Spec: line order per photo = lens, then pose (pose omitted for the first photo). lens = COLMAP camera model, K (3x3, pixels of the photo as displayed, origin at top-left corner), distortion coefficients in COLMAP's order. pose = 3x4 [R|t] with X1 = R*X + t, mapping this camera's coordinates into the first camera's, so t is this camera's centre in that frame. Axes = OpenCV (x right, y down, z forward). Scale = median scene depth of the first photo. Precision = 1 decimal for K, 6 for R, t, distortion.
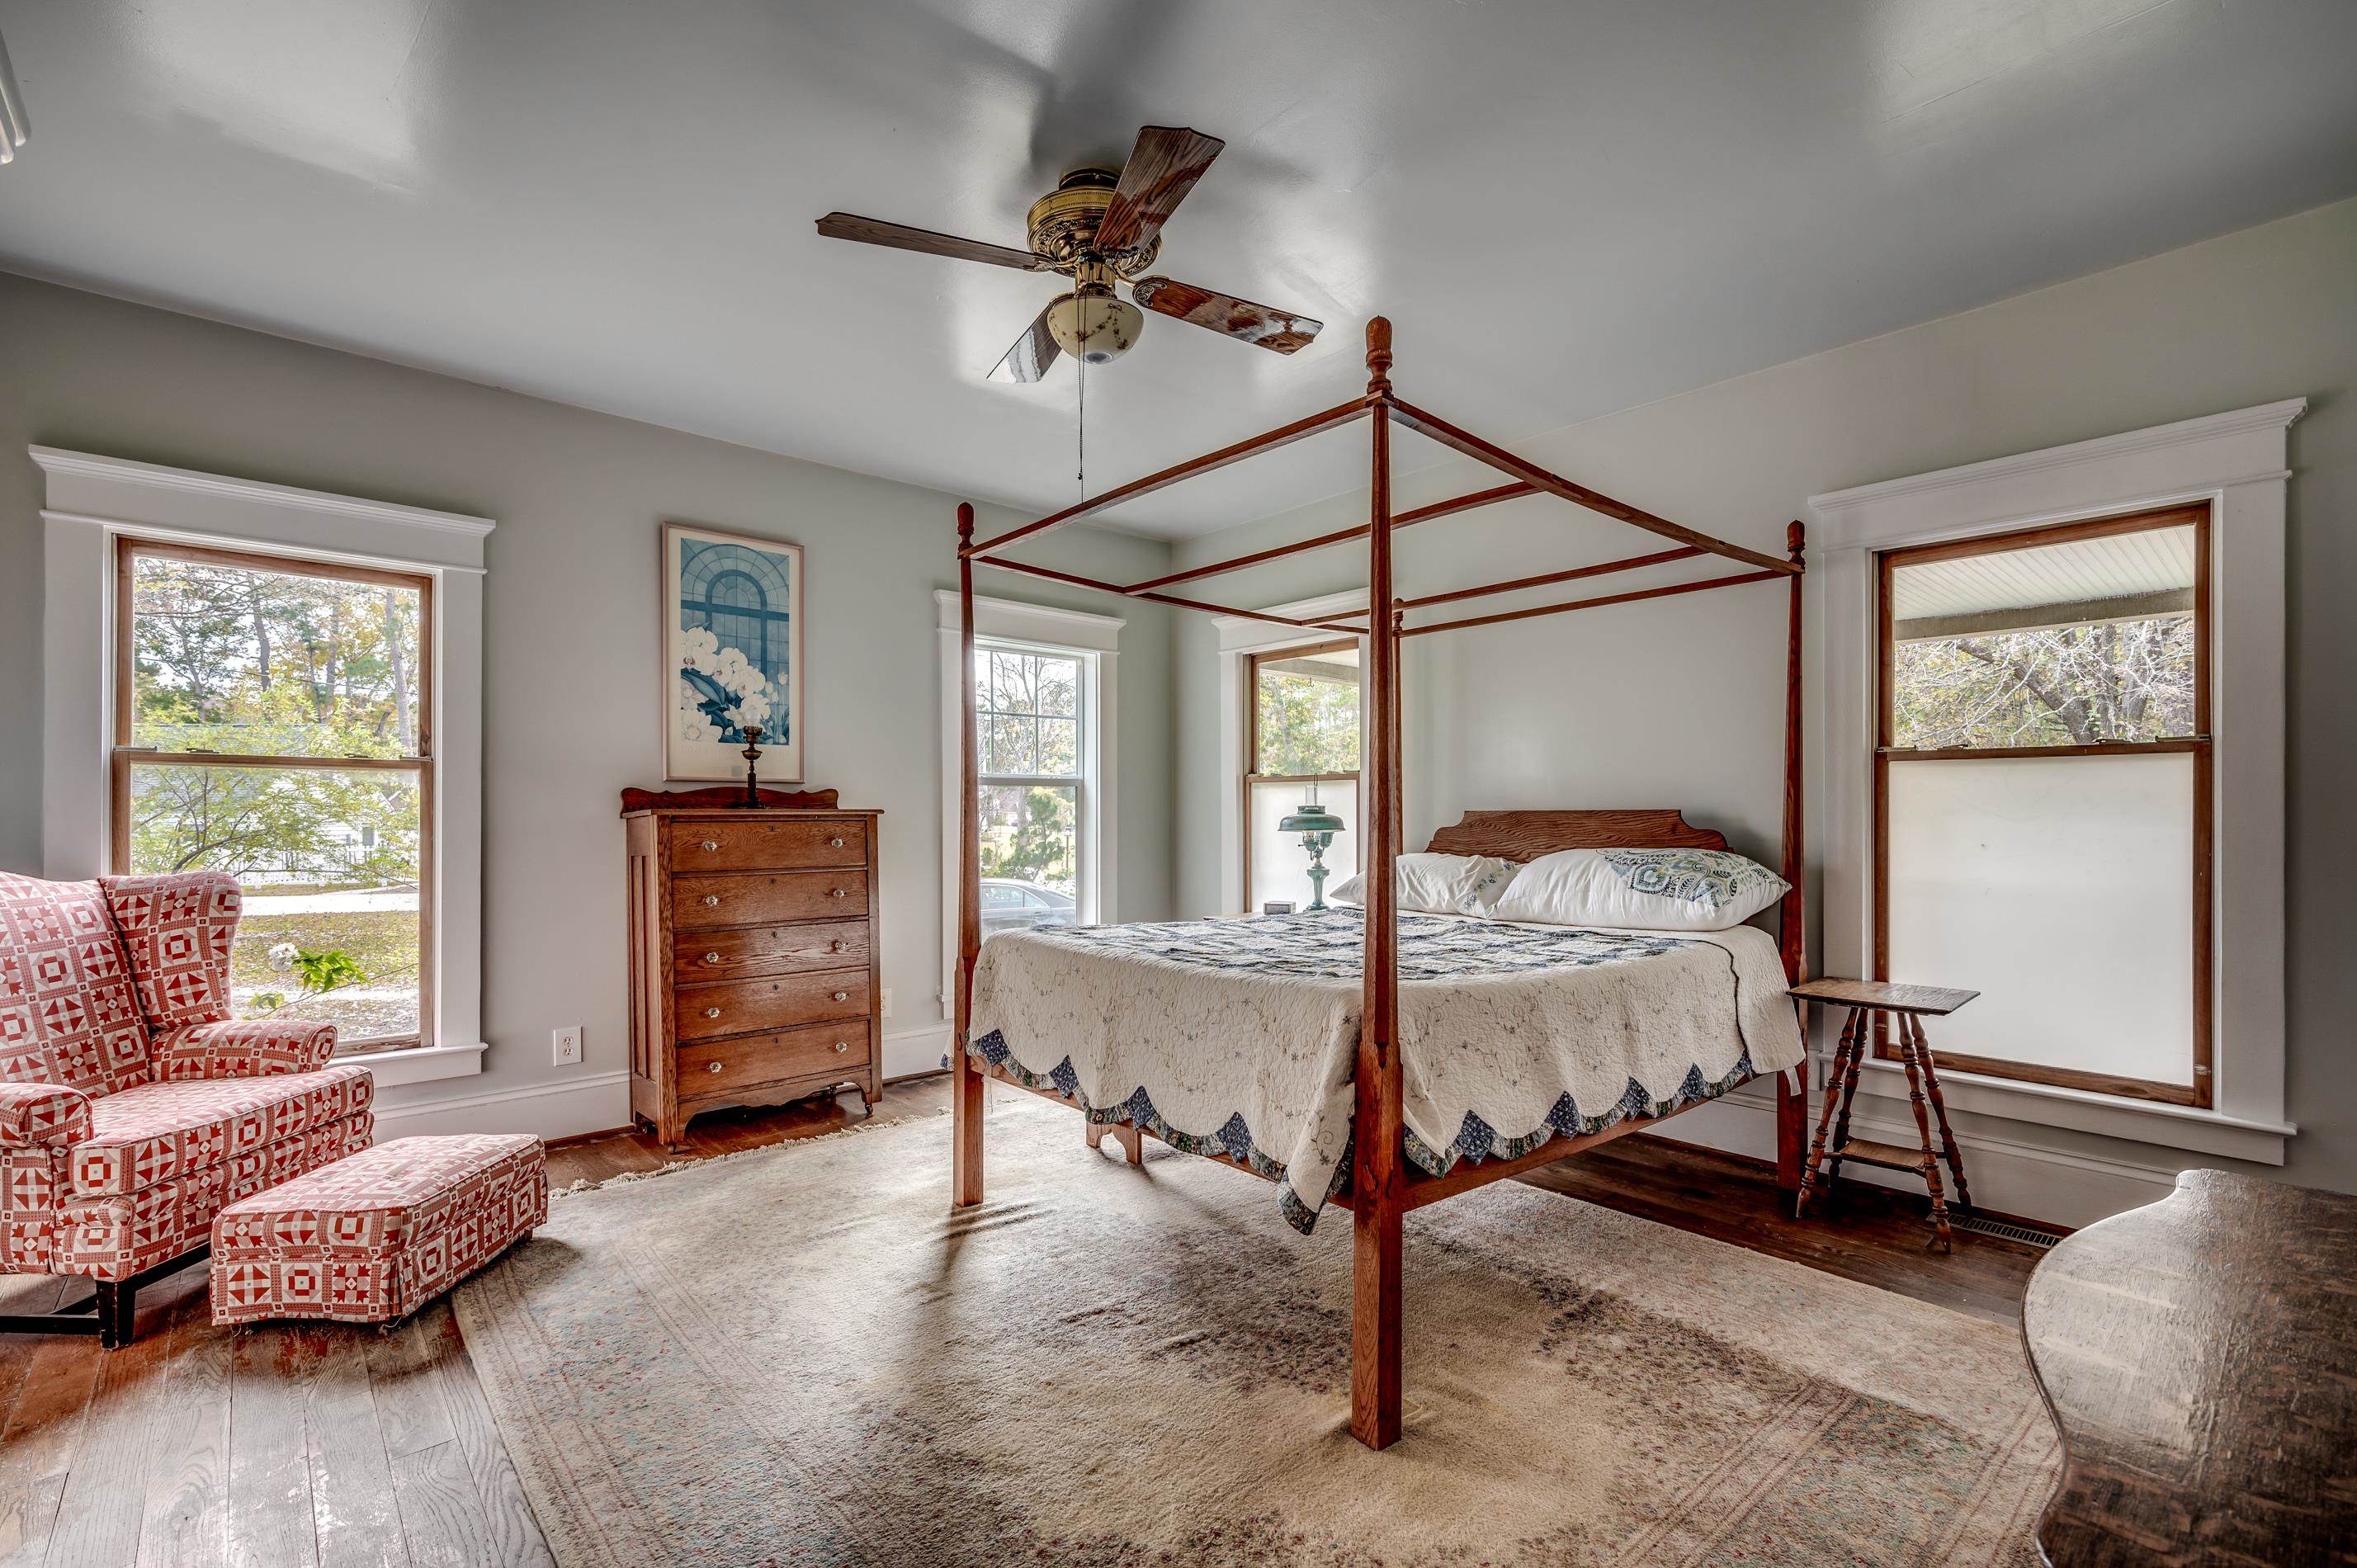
lens RADIAL K [[1057.8, 0, 1179.2], [0, 1057.8, 809.4], [0, 0, 1]] dist [0.001001, -0.000856]
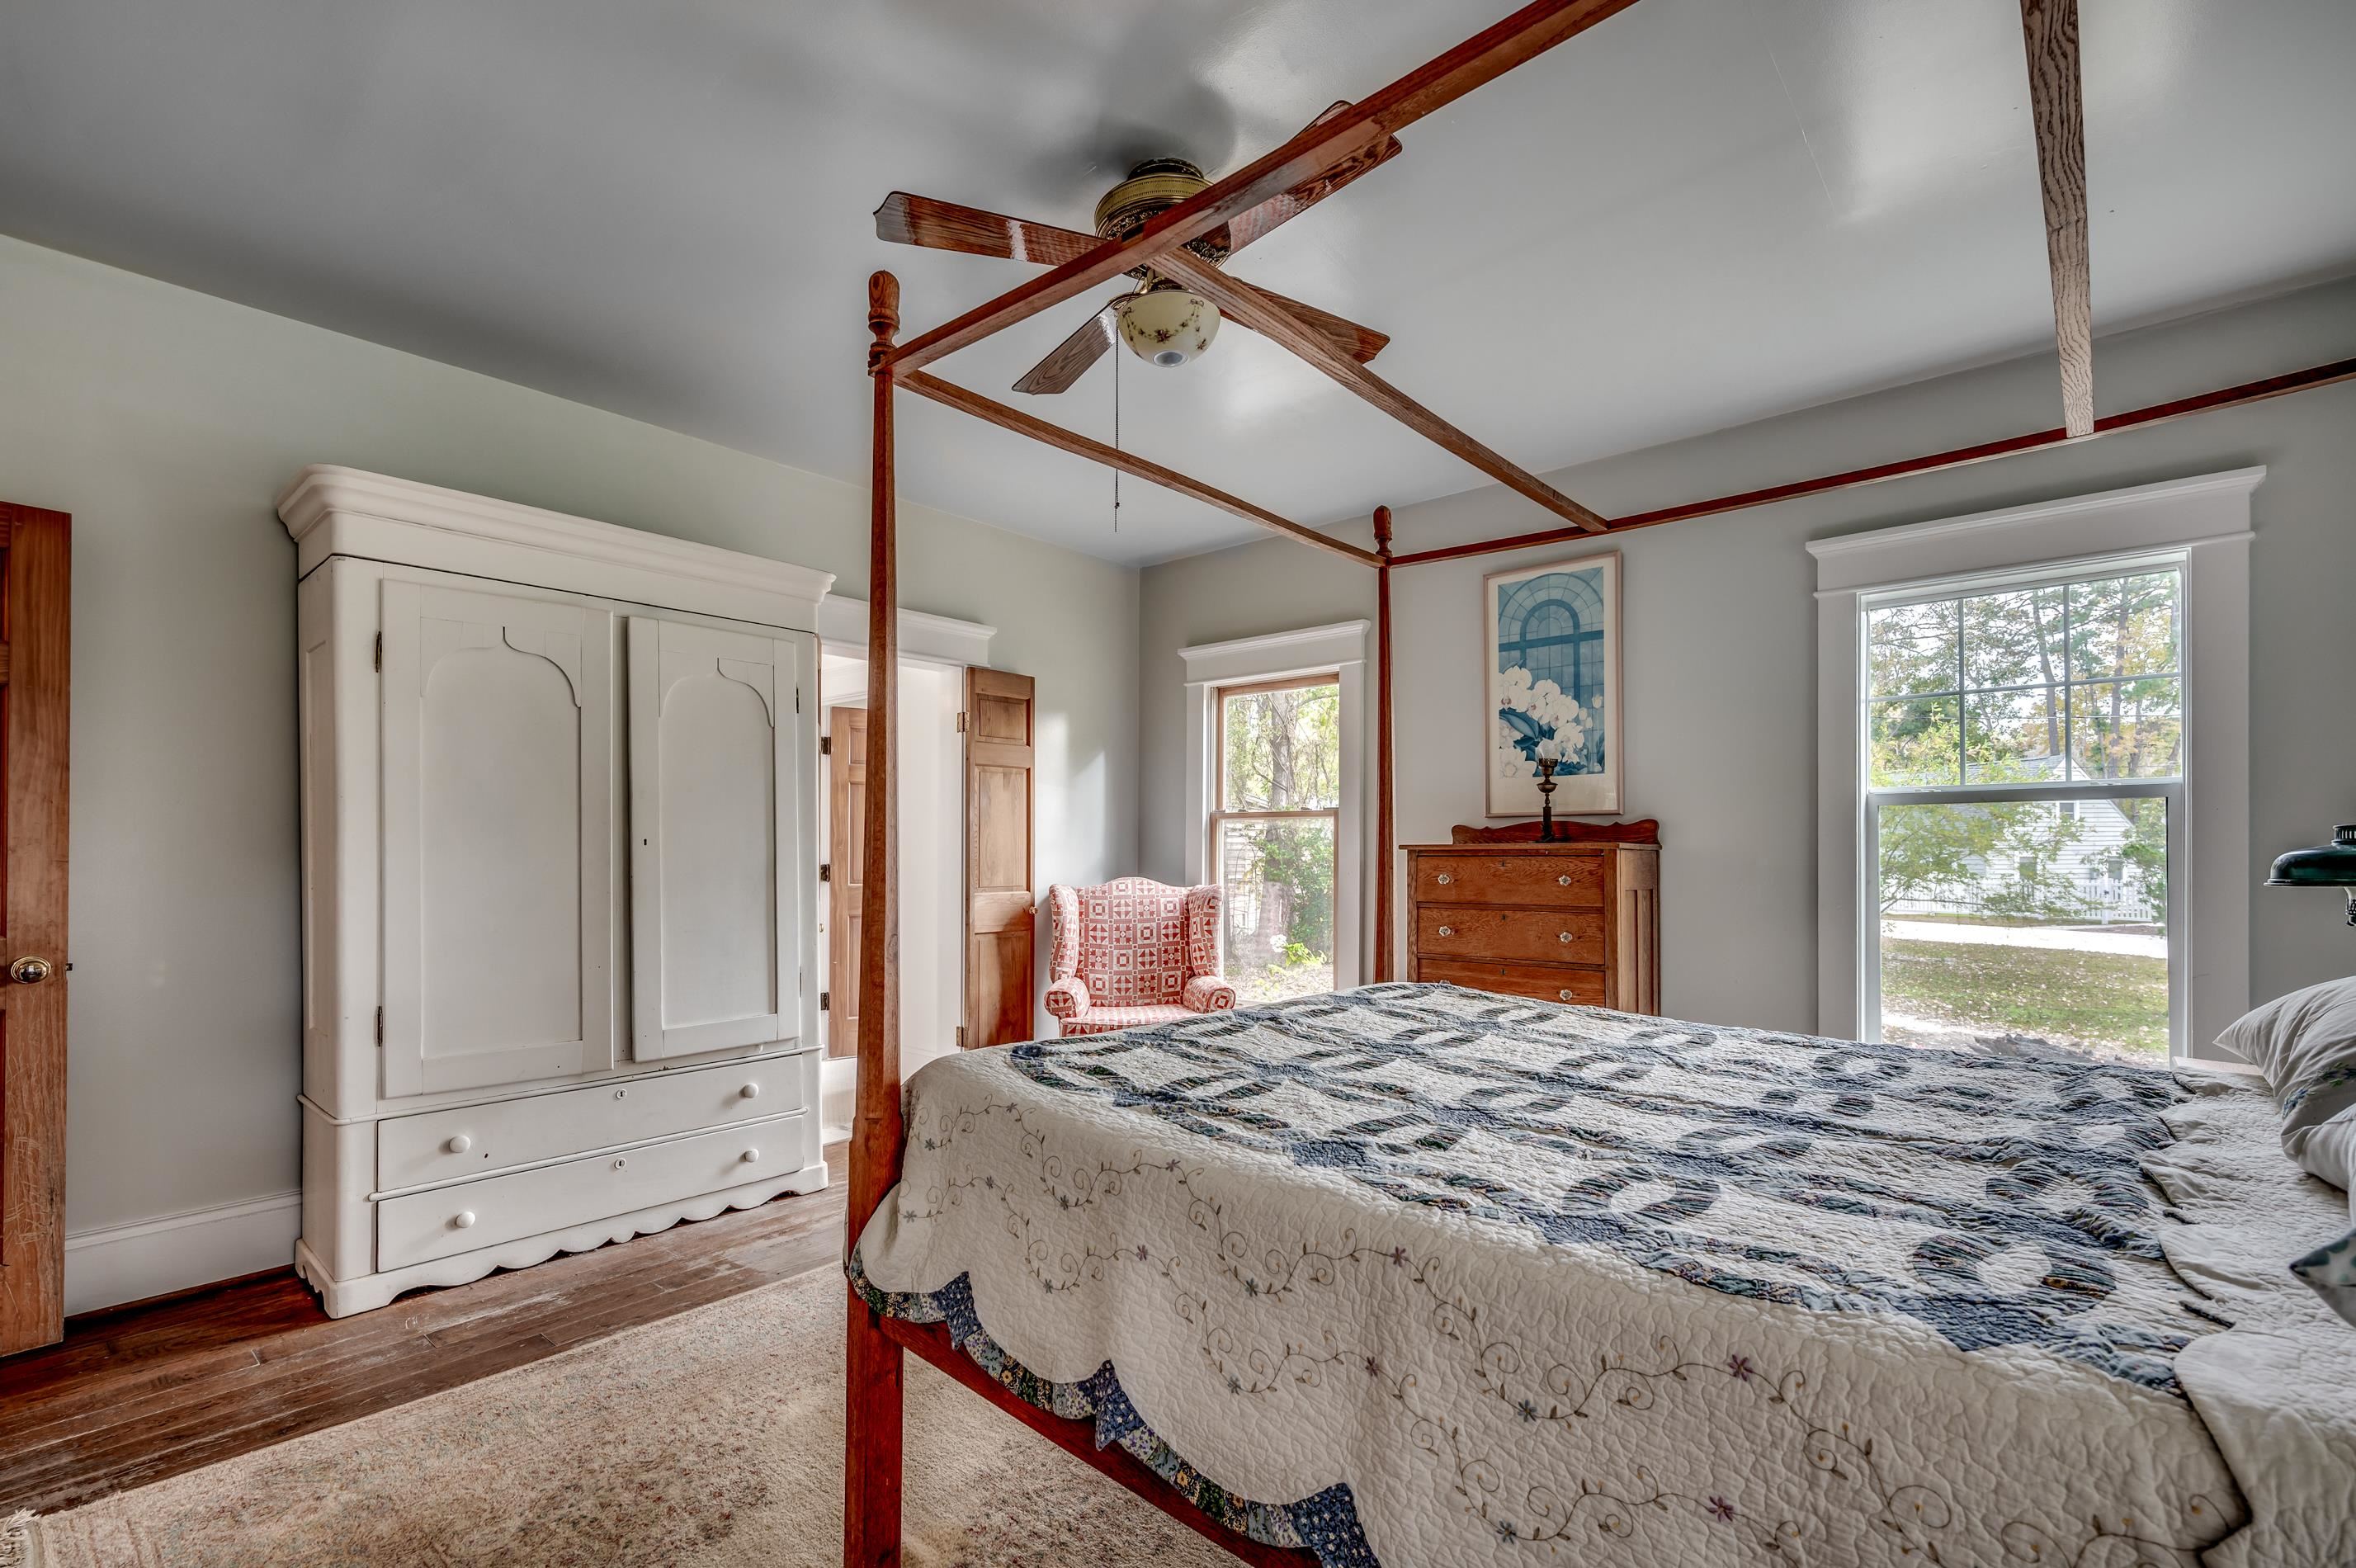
lens RADIAL K [[1057.3, 0, 1186.1], [0, 1057.3, 840.4], [0, 0, 1]] dist [0.001001, -0.000856]
pose [[0.126031, -0.007978, -0.991994, 0.513979], [0.006442, 0.999953, -0.007223, 0.001786], [0.992005, -0.005480, 0.126076, 0.546807]]
